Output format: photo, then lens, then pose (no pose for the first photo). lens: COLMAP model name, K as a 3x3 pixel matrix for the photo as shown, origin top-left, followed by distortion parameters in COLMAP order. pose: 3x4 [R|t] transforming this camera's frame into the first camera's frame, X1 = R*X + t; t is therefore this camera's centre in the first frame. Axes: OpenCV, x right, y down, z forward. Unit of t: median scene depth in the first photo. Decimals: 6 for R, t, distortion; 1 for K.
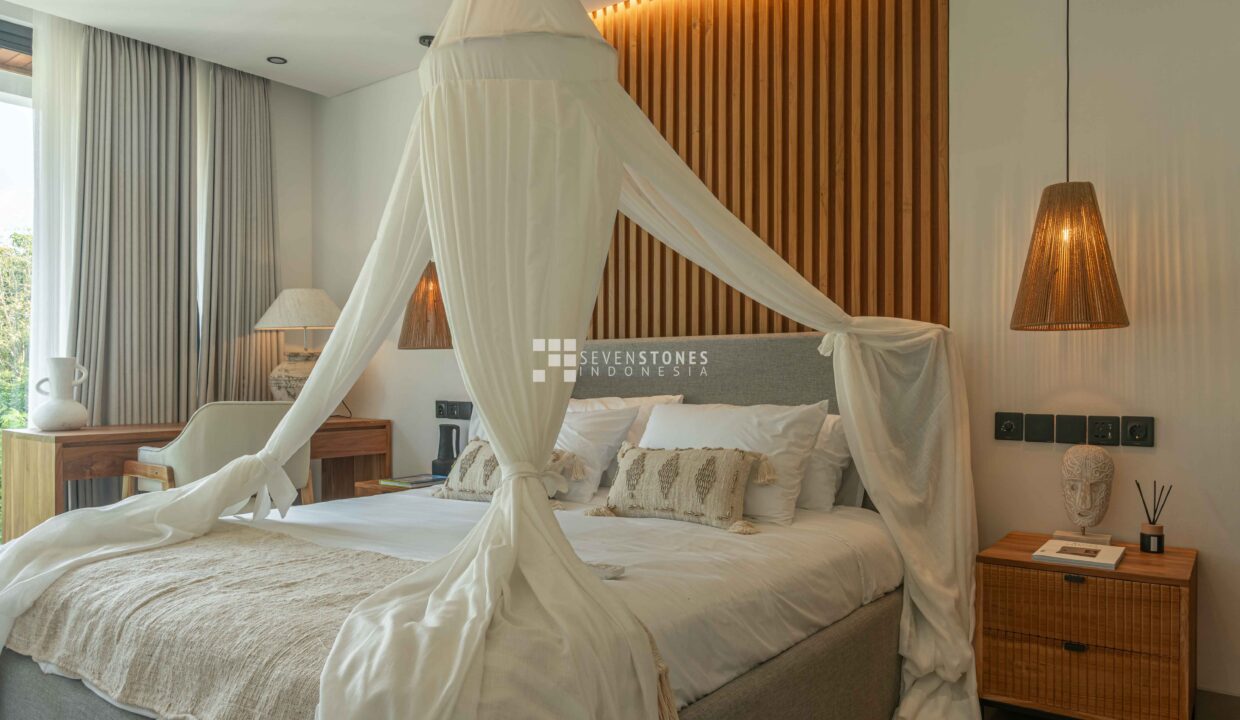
lens RADIAL K [[846.3, 0, 616.6], [0, 846.3, 375.9], [0, 0, 1]] dist [-0.004397, -0.001853]
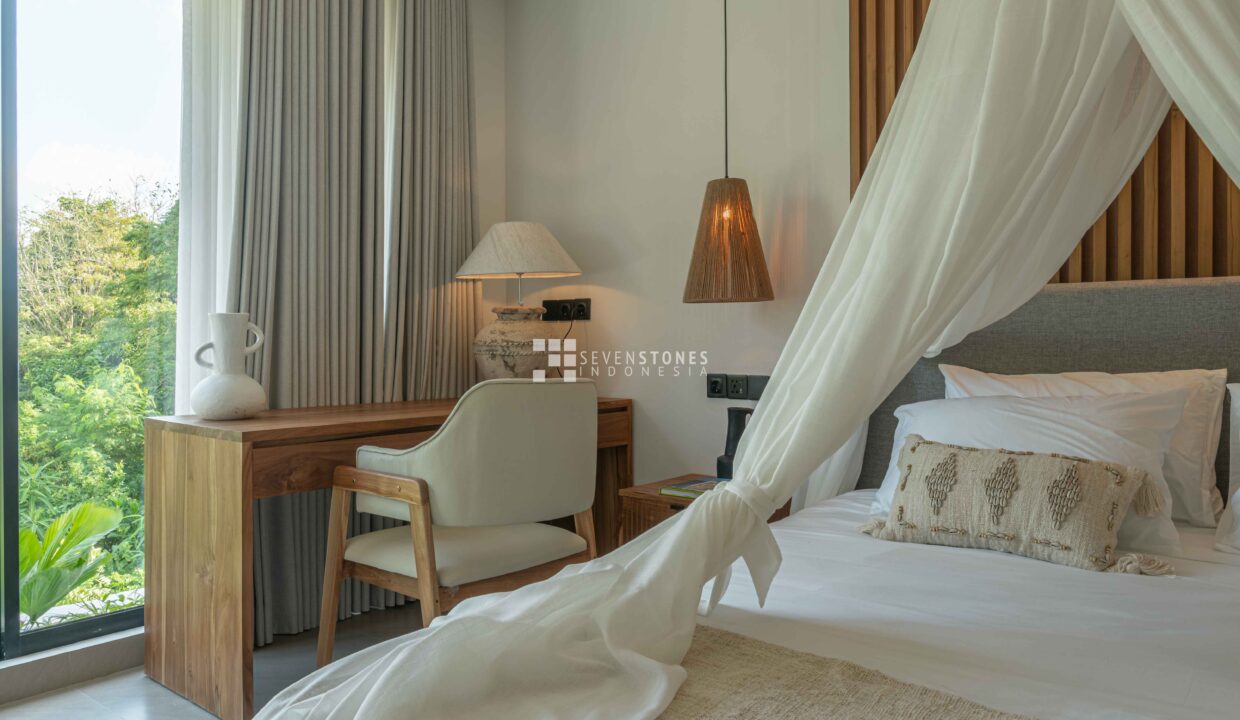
lens RADIAL K [[855.0, 0, 618.0], [0, 855.0, 339.5], [0, 0, 1]] dist [-0.003252, -0.000531]
pose [[0.999321, -0.001581, -0.036813, -0.365508], [0.001518, 0.999997, -0.001748, 0.001182], [0.036816, 0.001691, 0.999321, 0.363110]]
